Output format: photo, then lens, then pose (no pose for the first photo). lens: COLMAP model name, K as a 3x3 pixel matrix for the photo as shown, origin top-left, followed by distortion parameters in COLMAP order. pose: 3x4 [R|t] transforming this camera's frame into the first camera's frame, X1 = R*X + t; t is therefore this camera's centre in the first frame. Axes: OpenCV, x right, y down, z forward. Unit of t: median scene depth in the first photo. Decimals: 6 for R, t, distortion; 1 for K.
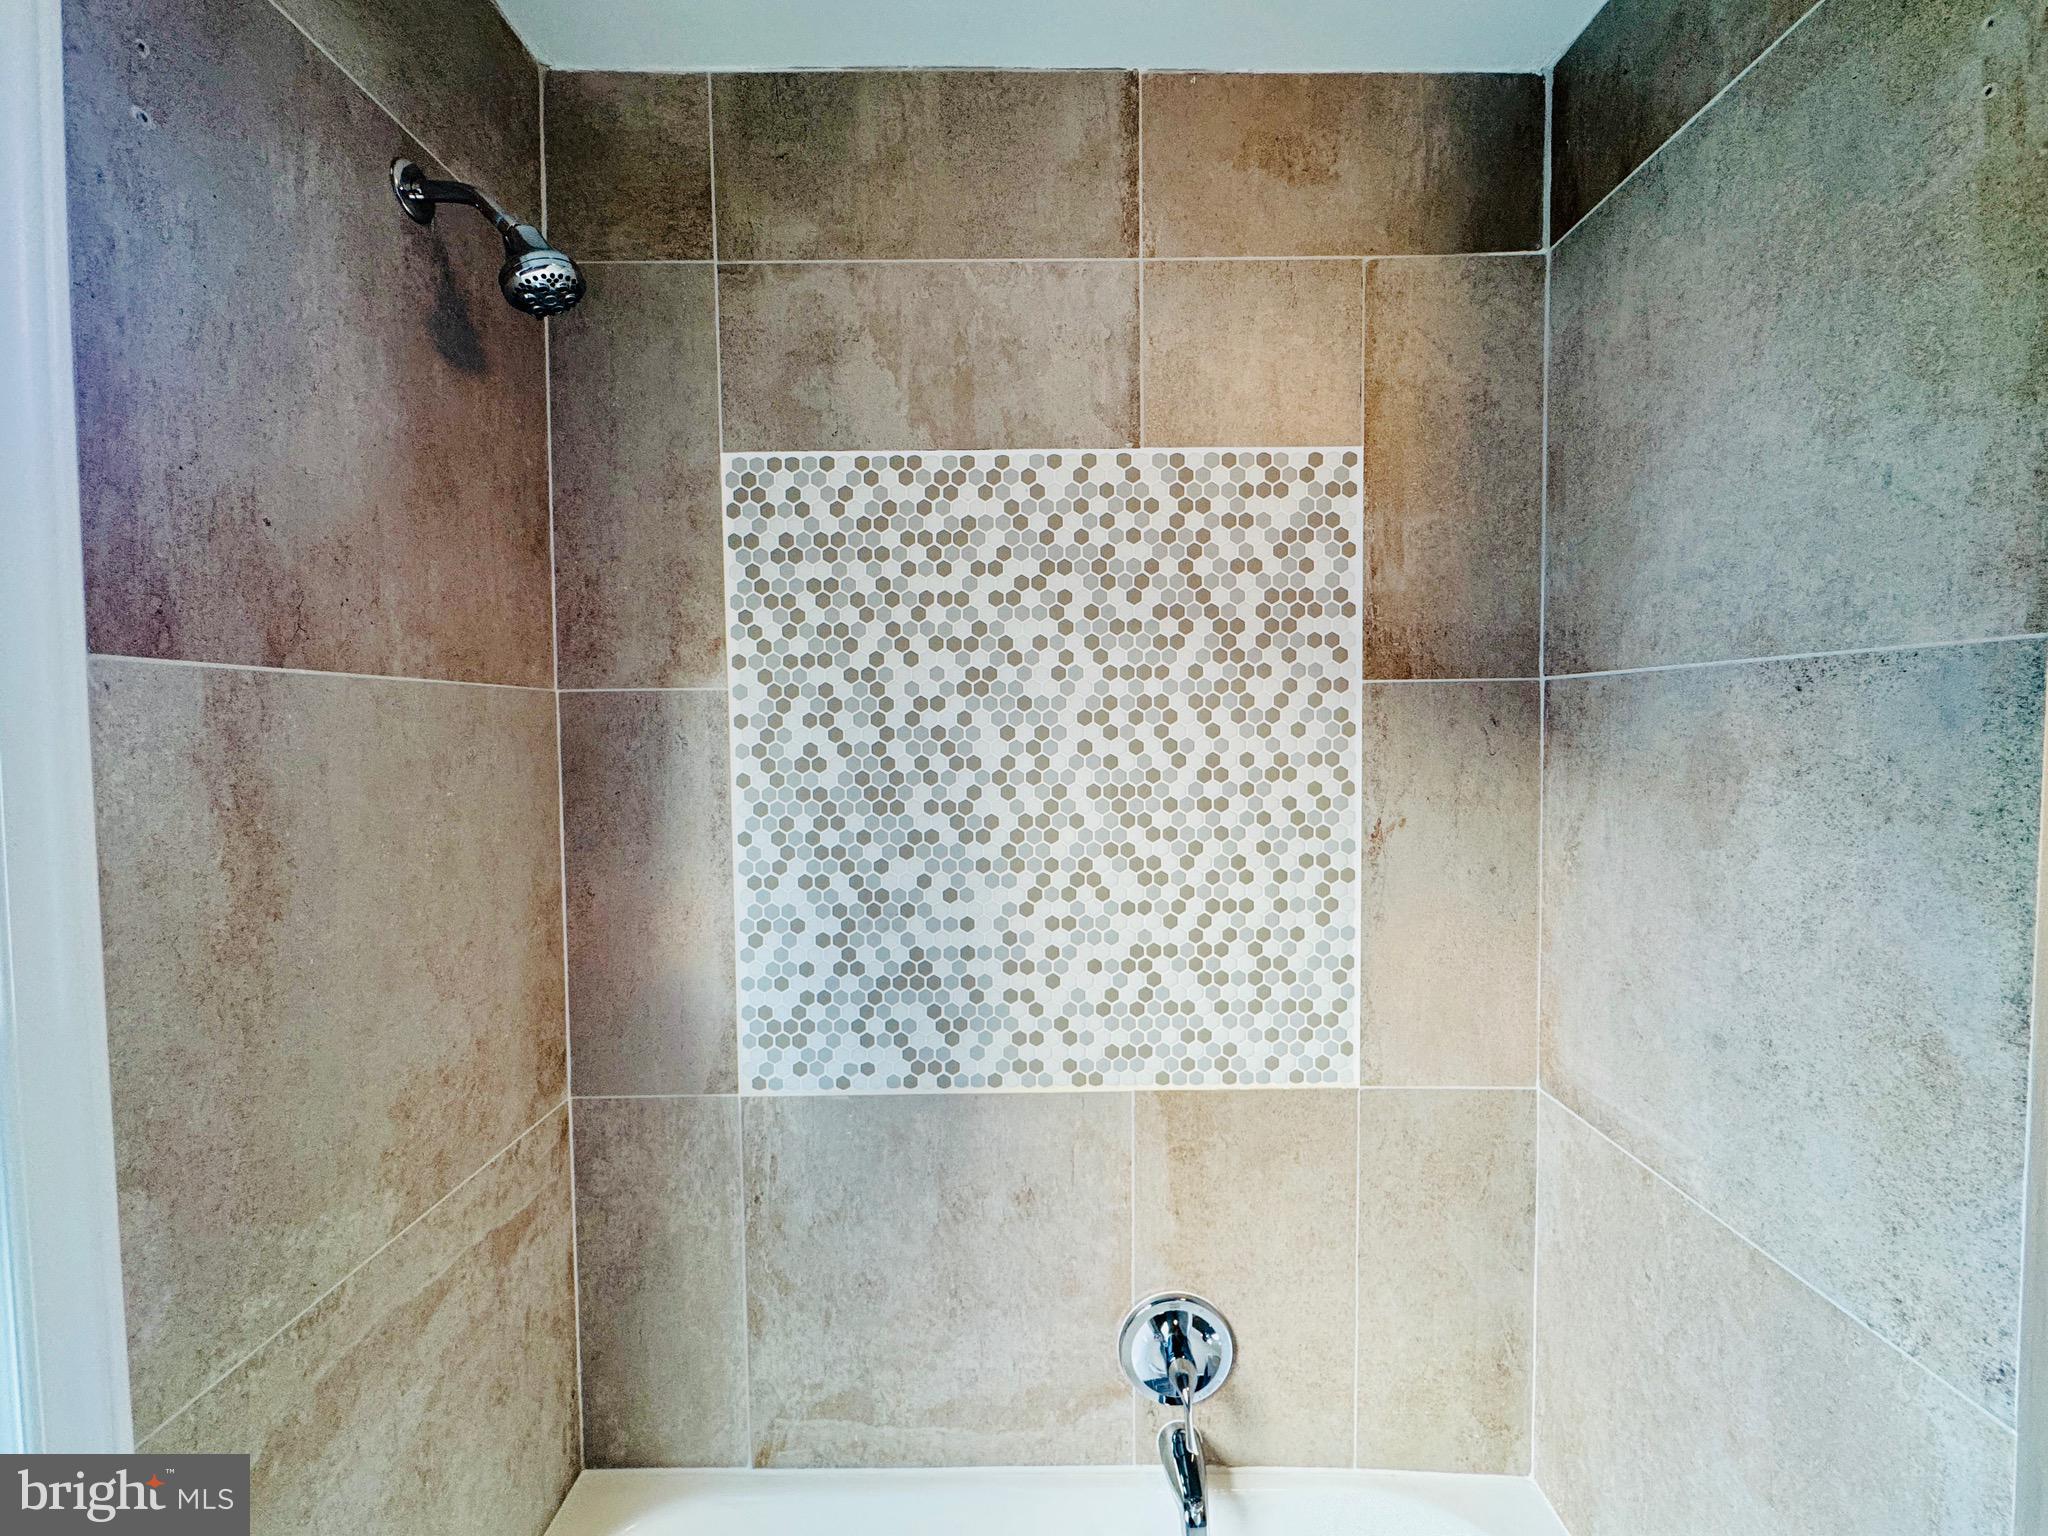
lens RADIAL K [[829.5, 0, 1024.8], [0, 829.5, 763.3], [0, 0, 1]] dist [-0.004211, 0.000869]
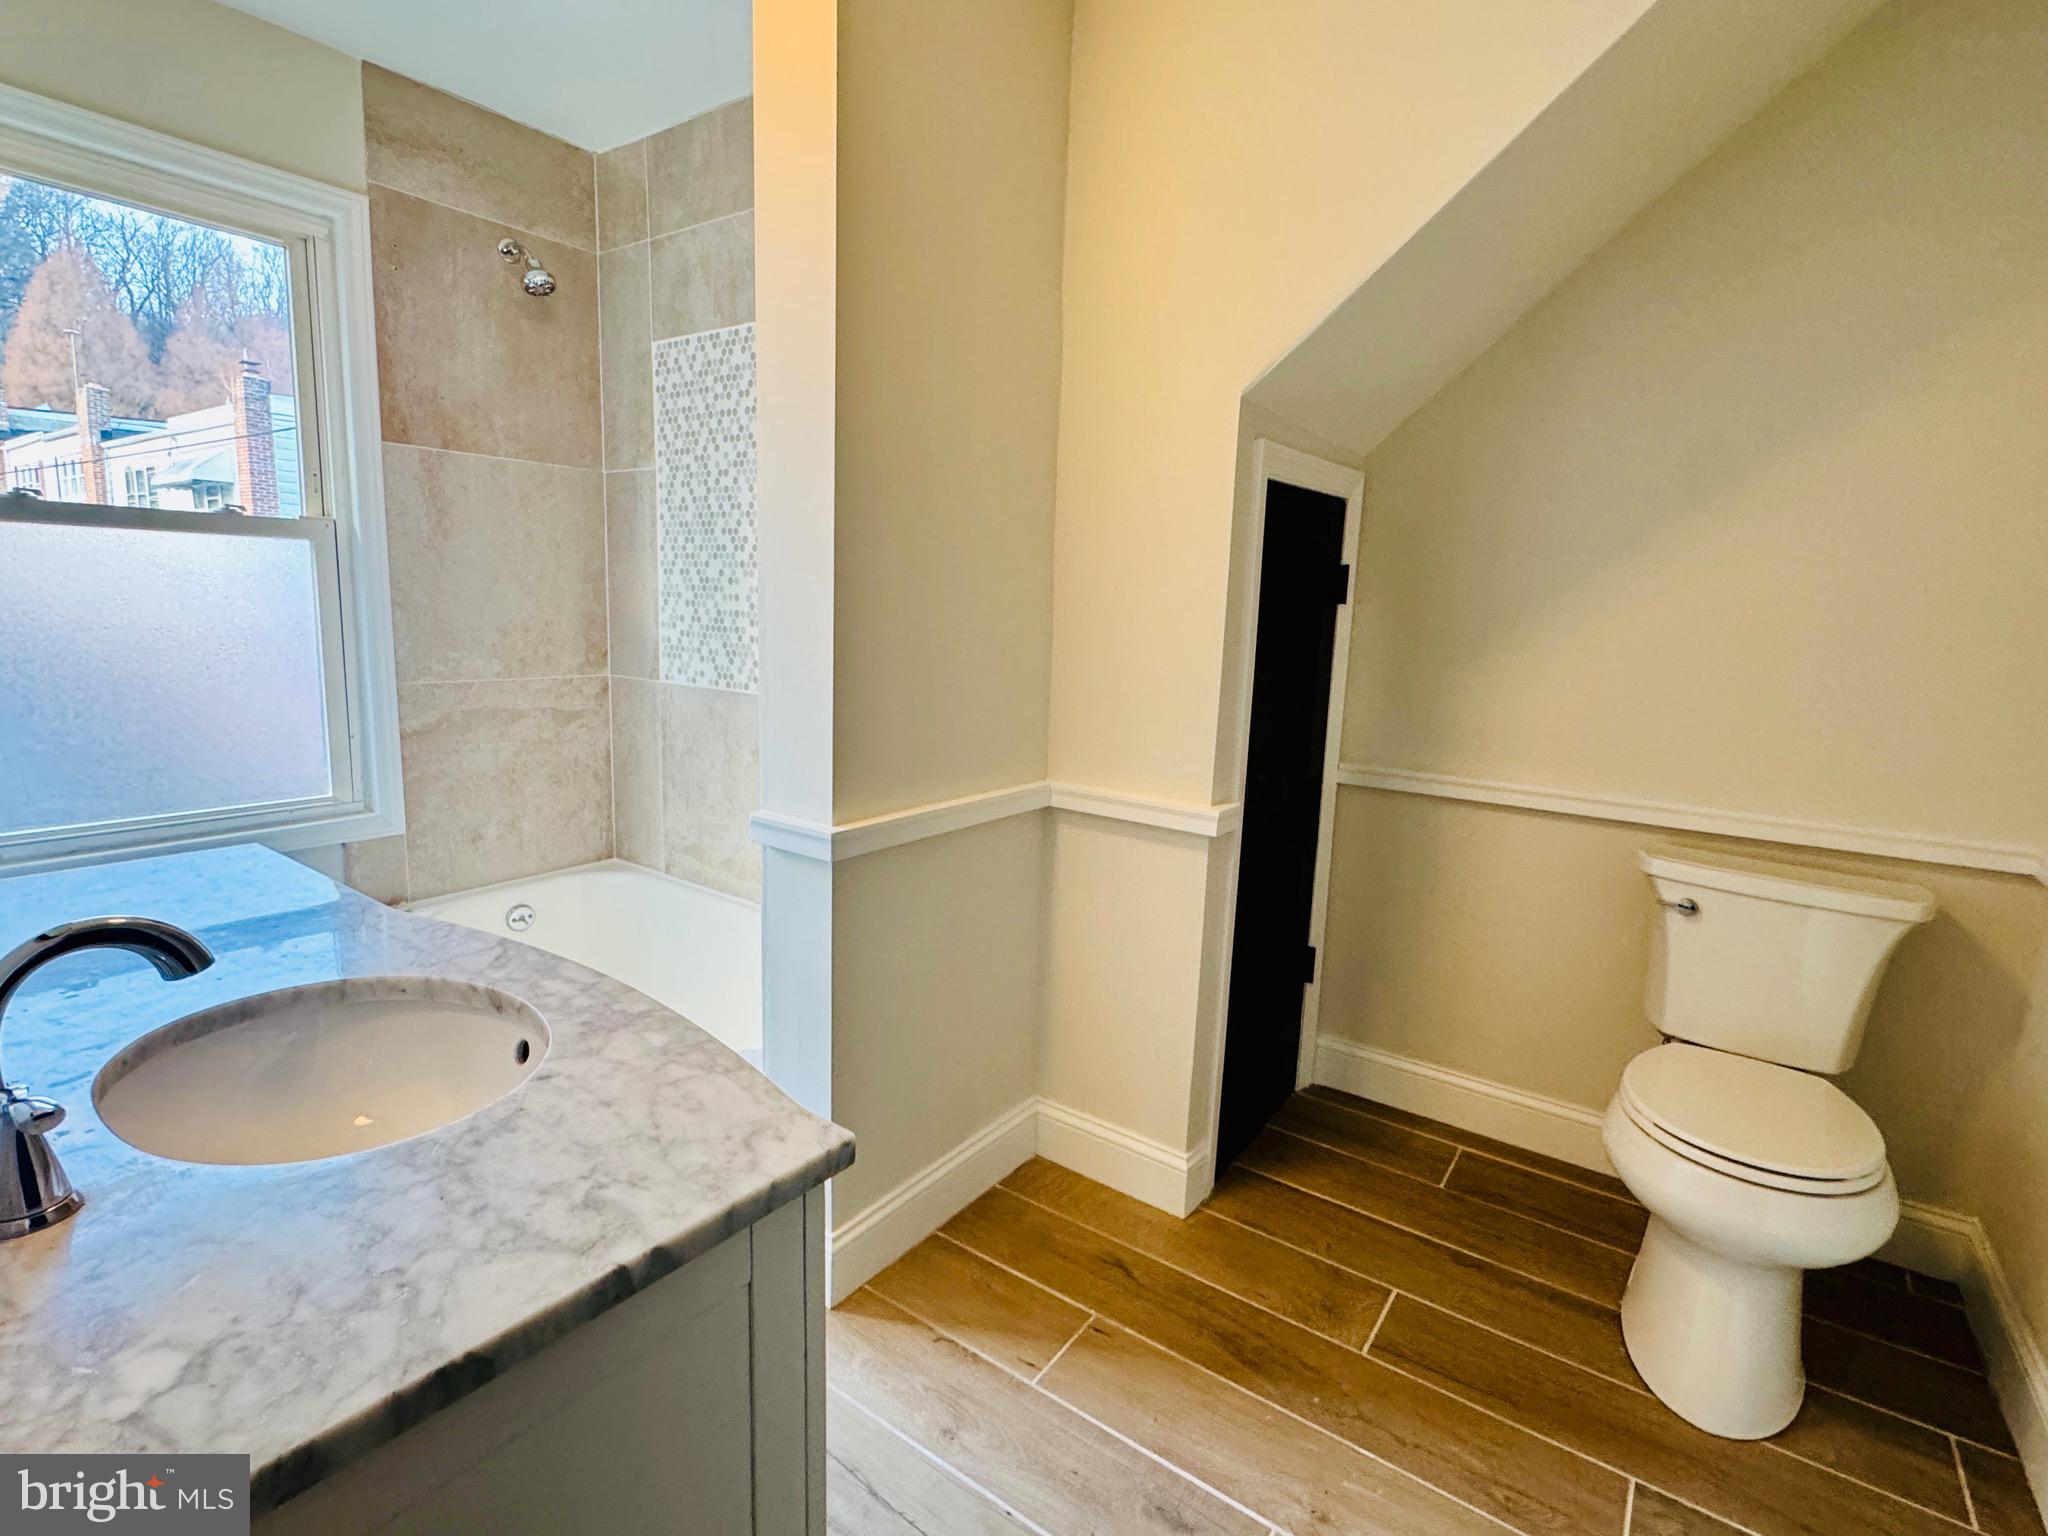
lens RADIAL K [[992.6, 0, 1018.3], [0, 992.6, 763.6], [0, 0, 1]] dist [-0.004496, -0.000395]
pose [[0.807701, 0.135608, -0.573785, 2.218936], [-0.072121, 0.988606, 0.132124, 0.285596], [0.585164, -0.065334, 0.808279, -0.538436]]
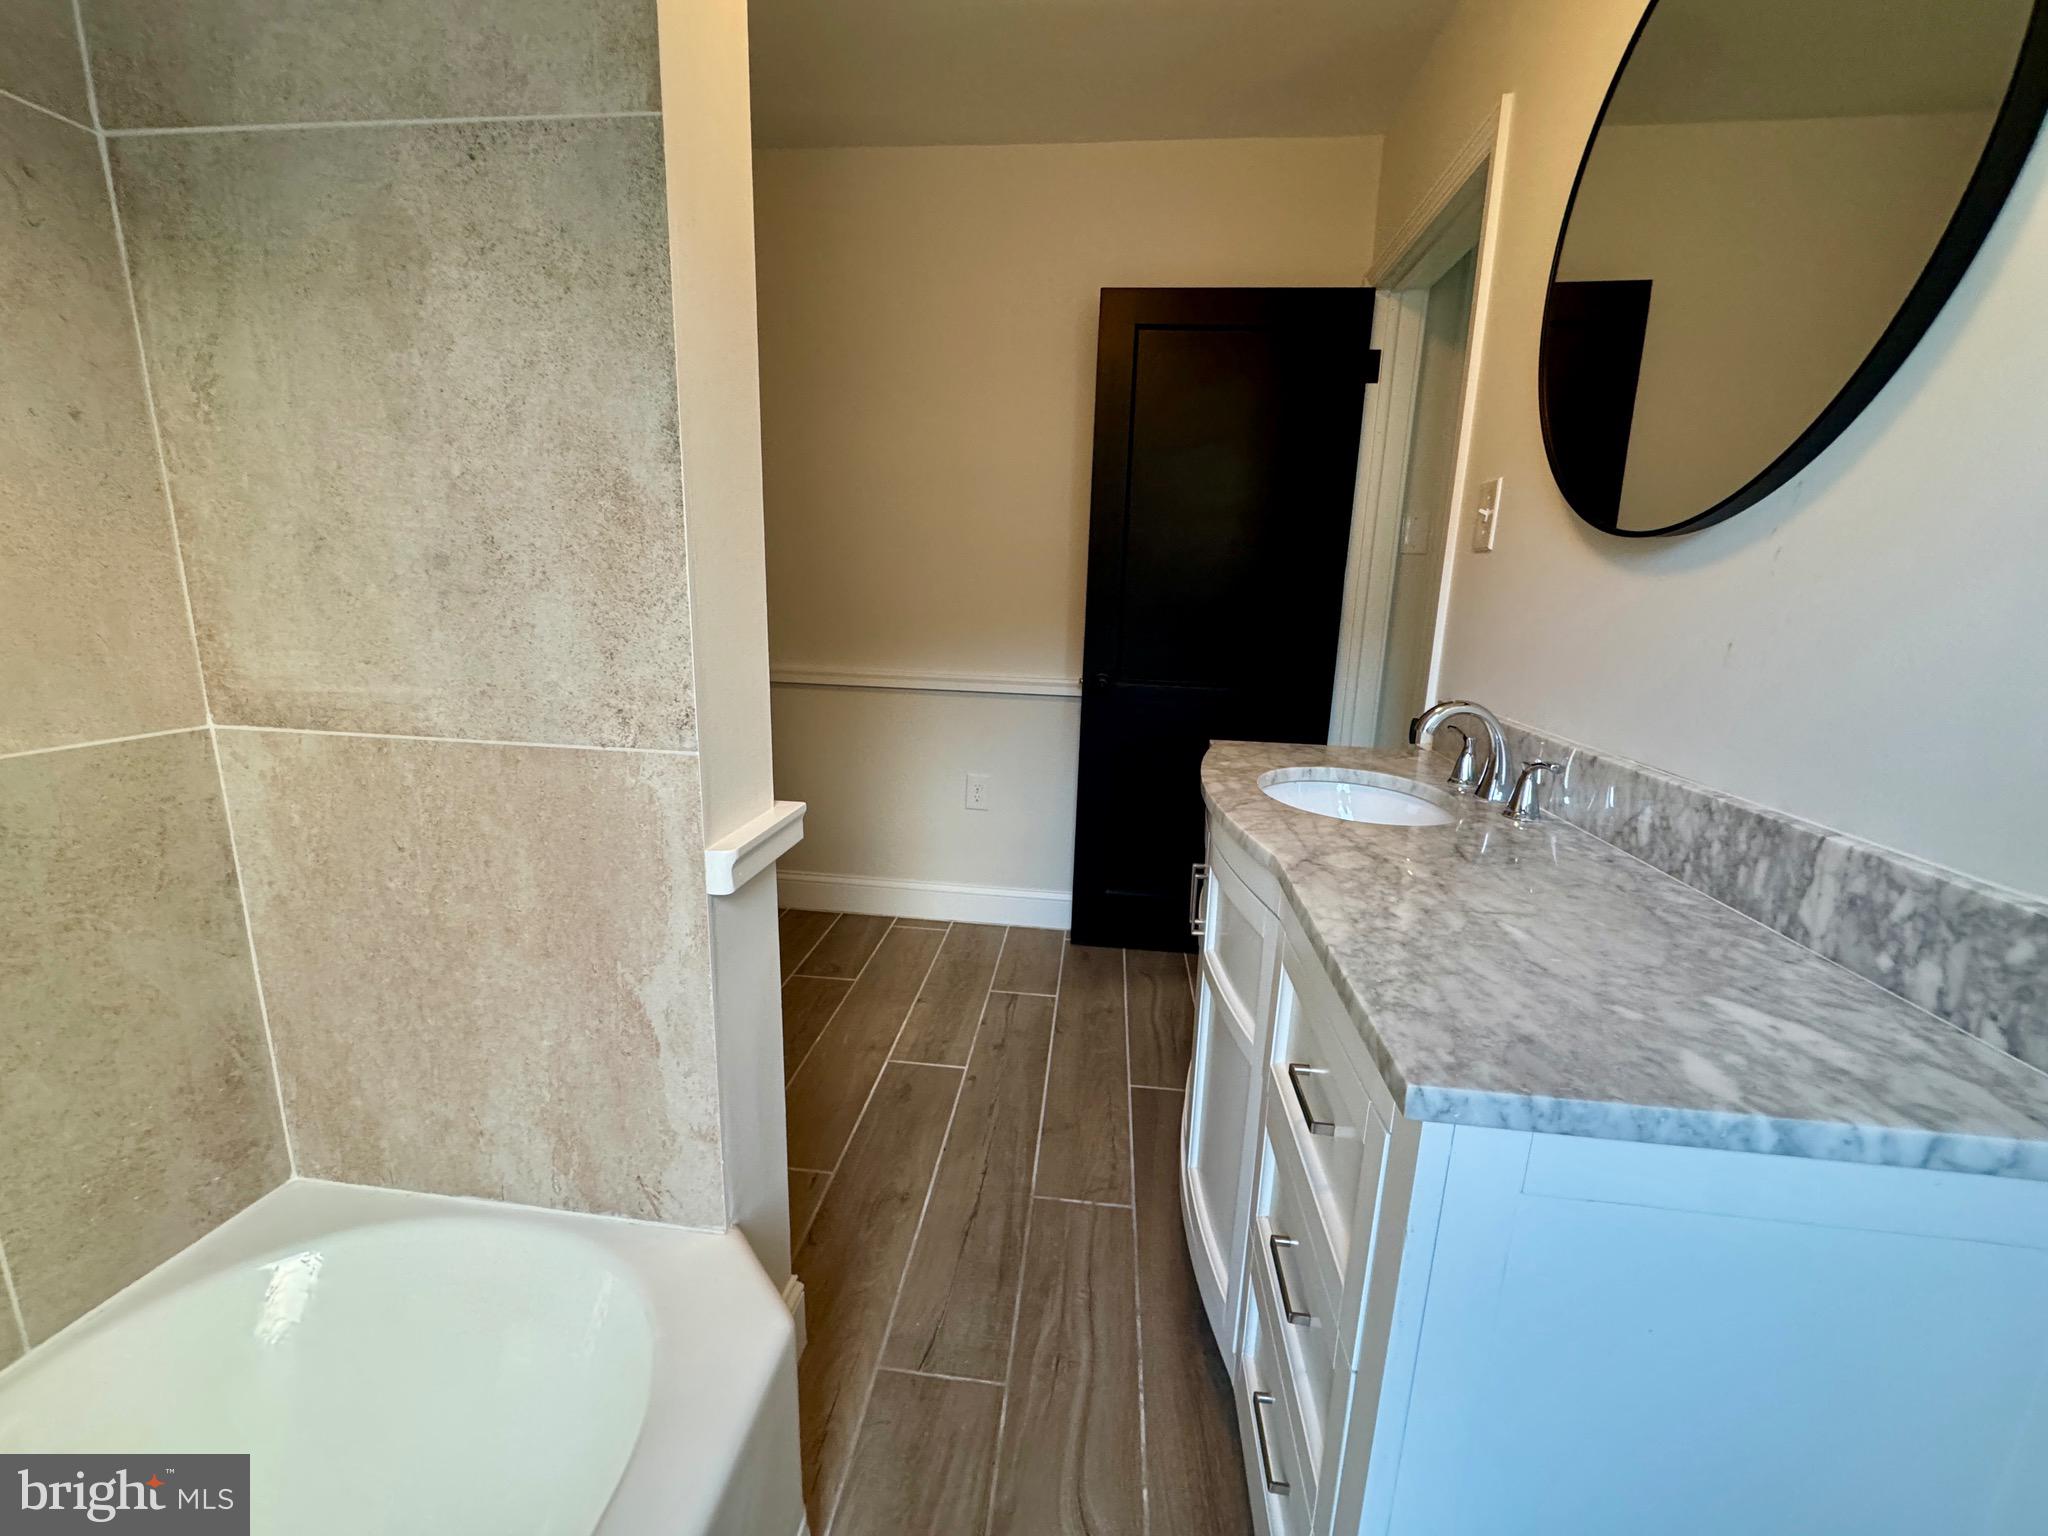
lens RADIAL K [[829.5, 0, 1024.4], [0, 829.5, 761.9], [0, 0, 1]] dist [-0.004211, 0.000869]
pose [[0.109617, -0.194065, 0.974845, -0.084349], [0.016149, 0.980973, 0.193469, 0.366998], [-0.993843, -0.005465, 0.110666, 0.187602]]
